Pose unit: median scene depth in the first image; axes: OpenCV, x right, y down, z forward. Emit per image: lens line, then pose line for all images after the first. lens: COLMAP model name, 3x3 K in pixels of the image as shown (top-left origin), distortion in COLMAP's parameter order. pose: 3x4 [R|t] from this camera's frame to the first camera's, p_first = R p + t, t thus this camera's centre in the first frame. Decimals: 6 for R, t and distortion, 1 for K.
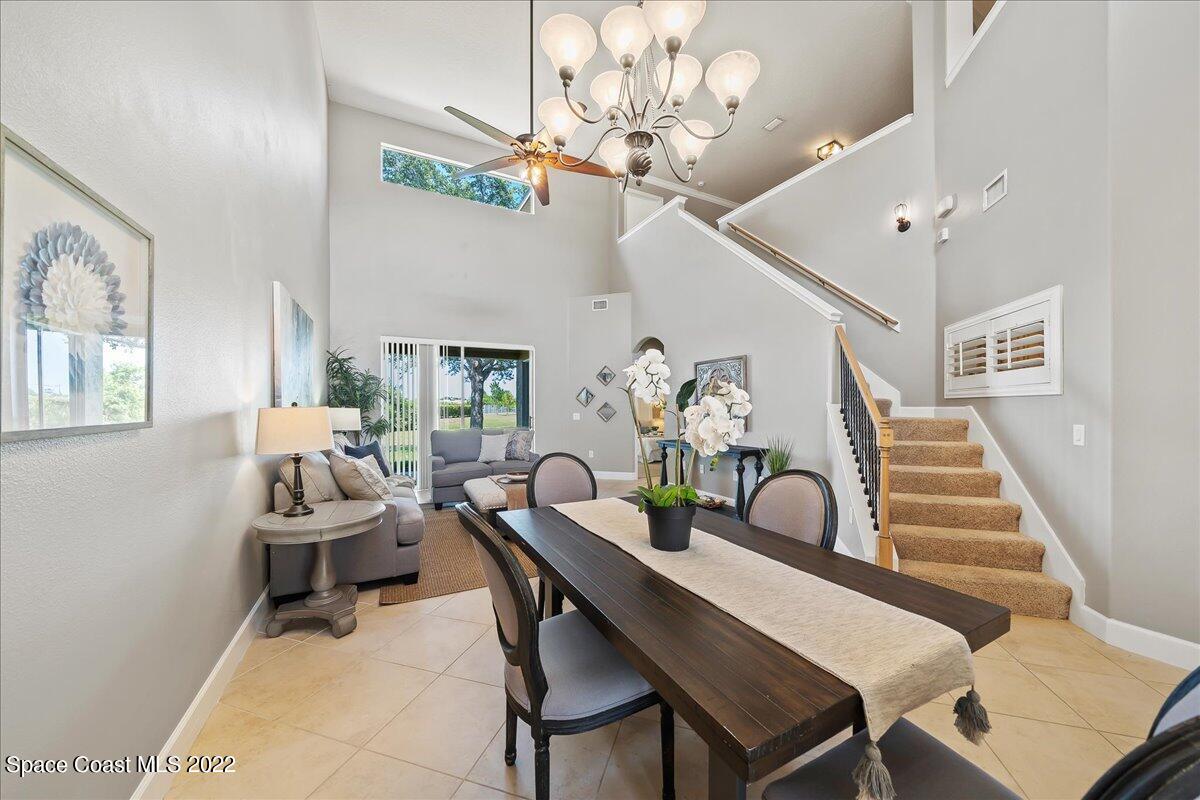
lens RADIAL K [[423.2, 0, 600.7], [0, 423.2, 403.7], [0, 0, 1]] dist [0.001089, 0.000029]
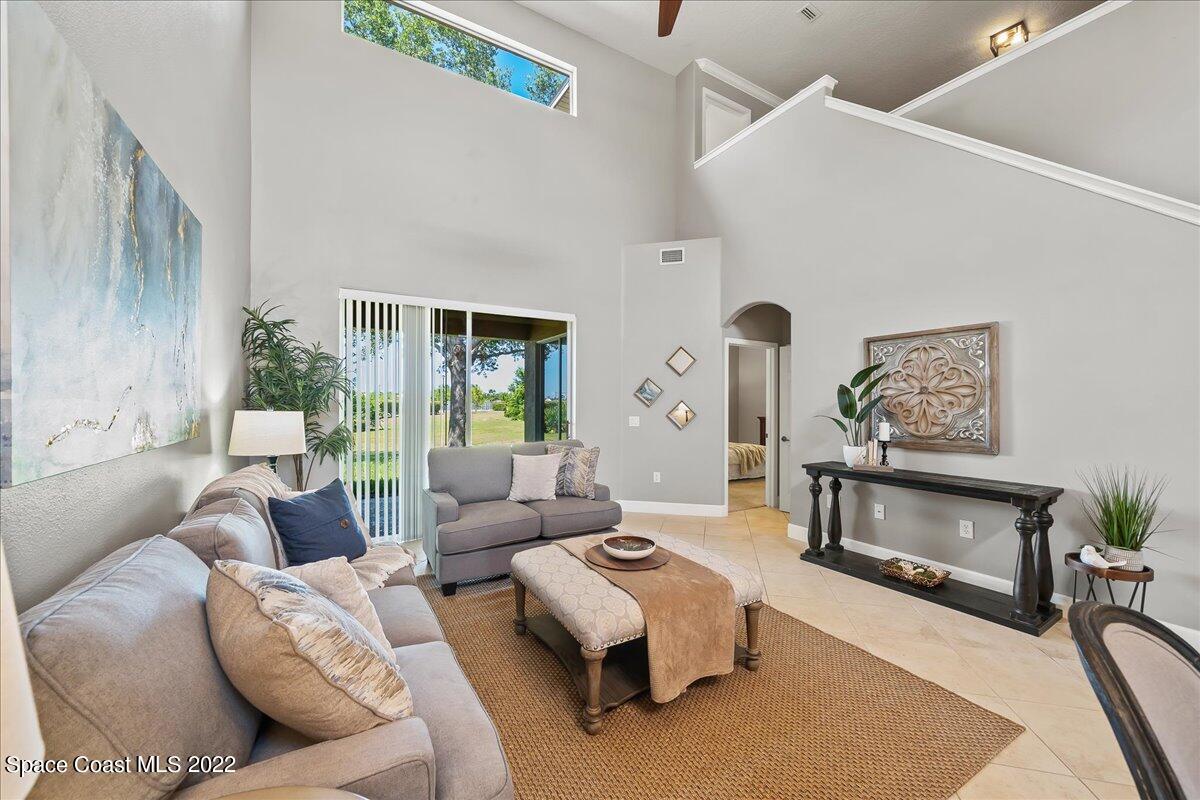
lens RADIAL K [[463.5, 0, 600.0], [0, 463.5, 400.0], [0, 0, 1]] dist [-0.000935, -0.000110]
pose [[0.998379, 0.006471, 0.056552, -0.197072], [-0.006442, 0.999979, -0.000693, -0.003974], [-0.056555, 0.000328, 0.998399, 0.340889]]
